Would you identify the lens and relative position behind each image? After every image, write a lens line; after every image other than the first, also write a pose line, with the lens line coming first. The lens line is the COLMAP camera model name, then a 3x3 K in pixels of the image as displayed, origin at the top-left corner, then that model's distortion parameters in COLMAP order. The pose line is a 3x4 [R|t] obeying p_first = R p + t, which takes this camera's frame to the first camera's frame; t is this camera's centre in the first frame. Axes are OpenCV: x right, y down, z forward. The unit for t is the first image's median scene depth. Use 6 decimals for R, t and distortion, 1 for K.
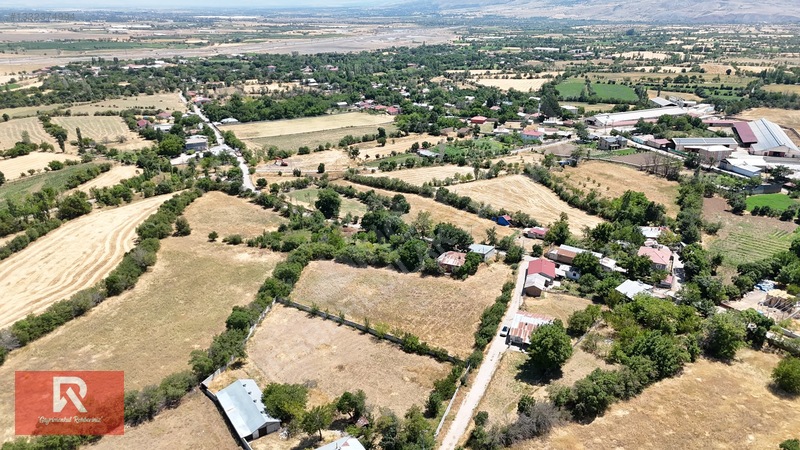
lens RADIAL K [[587.6, 0, 400.0], [0, 587.6, 225.0], [0, 0, 1]] dist [0.069309, -0.070935]
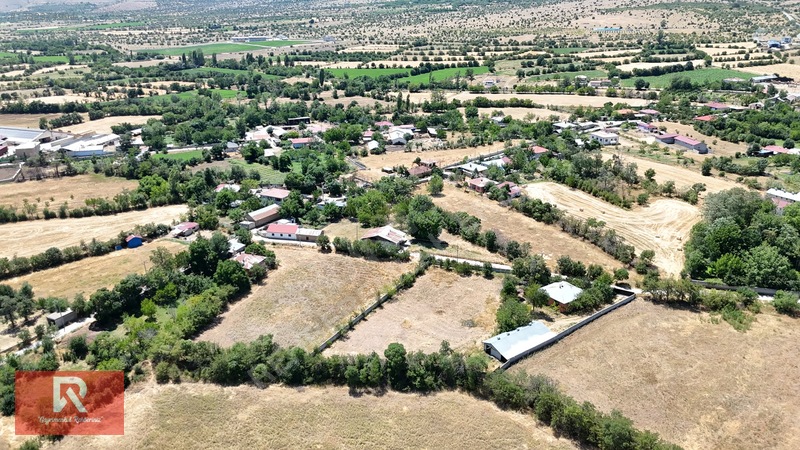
lens RADIAL K [[587.6, 0, 400.0], [0, 587.6, 225.0], [0, 0, 1]] dist [0.069309, -0.070935]
pose [[-0.054778, -0.351350, 0.934640, -0.471874], [0.353148, 0.868729, 0.347270, -0.140005], [-0.933963, 0.349089, 0.076491, 0.399549]]
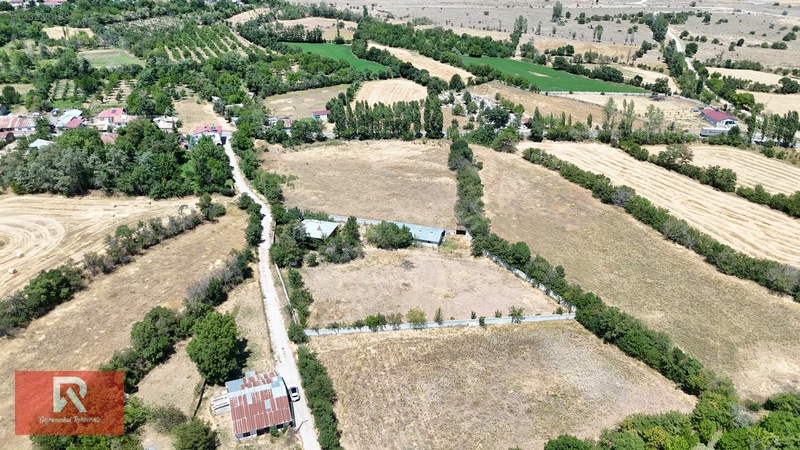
lens RADIAL K [[587.6, 0, 400.0], [0, 587.6, 225.0], [0, 0, 1]] dist [0.069309, -0.070935]
pose [[-0.750226, 0.297727, -0.590356, 0.209588], [-0.239098, 0.710289, 0.662058, -0.221693], [0.616436, 0.637846, -0.461691, 0.604198]]
